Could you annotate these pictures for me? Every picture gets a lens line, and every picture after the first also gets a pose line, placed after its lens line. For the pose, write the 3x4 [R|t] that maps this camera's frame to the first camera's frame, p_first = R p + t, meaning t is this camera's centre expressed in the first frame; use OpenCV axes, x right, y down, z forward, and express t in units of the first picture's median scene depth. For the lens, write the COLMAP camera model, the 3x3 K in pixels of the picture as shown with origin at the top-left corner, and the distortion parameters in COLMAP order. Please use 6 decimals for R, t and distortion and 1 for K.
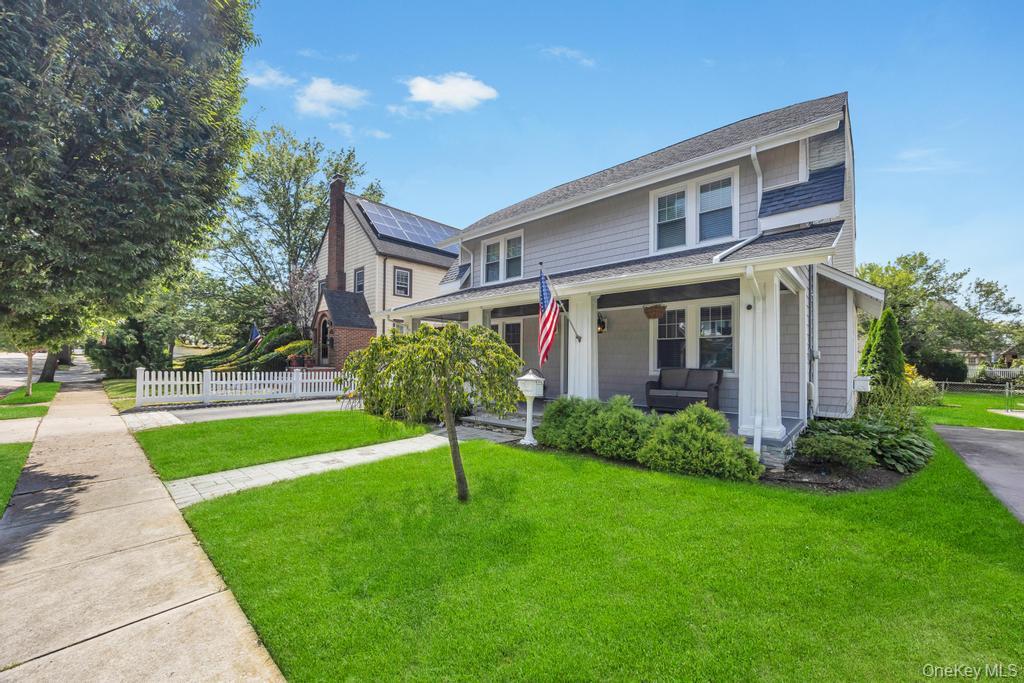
lens RADIAL K [[391.5, 0, 513.4], [0, 391.5, 343.5], [0, 0, 1]] dist [0.000773, 0.000138]
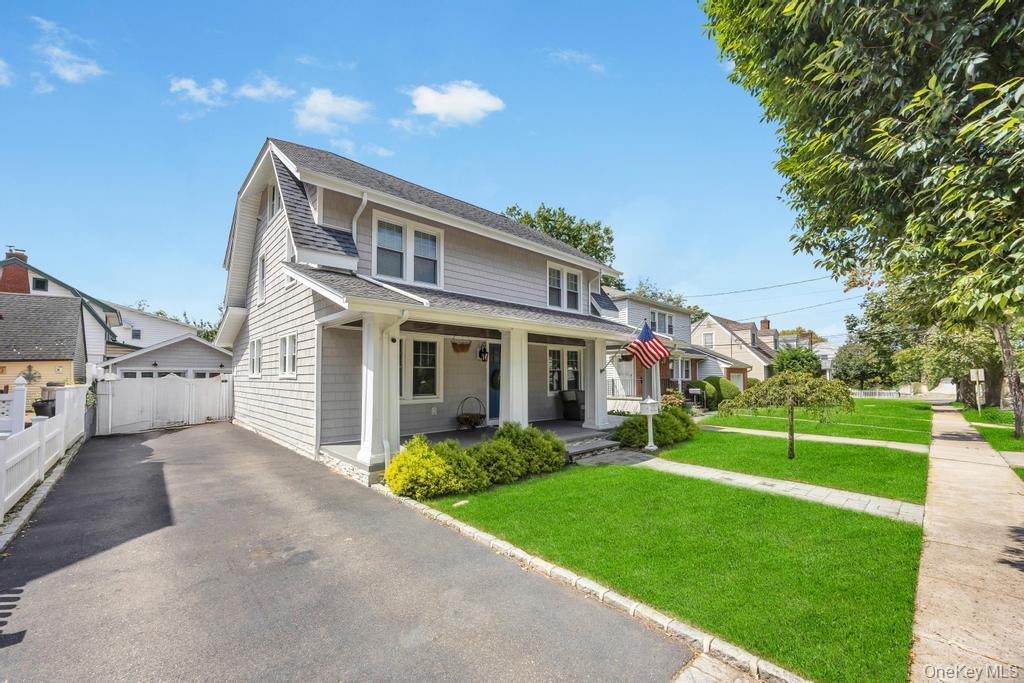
lens RADIAL K [[399.6, 0, 509.2], [0, 399.6, 366.4], [0, 0, 1]] dist [-0.000091, -0.012271]
pose [[0.096163, 0.038508, 0.994620, -0.981598], [-0.031693, 0.998863, -0.035608, 0.024507], [-0.994861, -0.028099, 0.097274, 0.966705]]
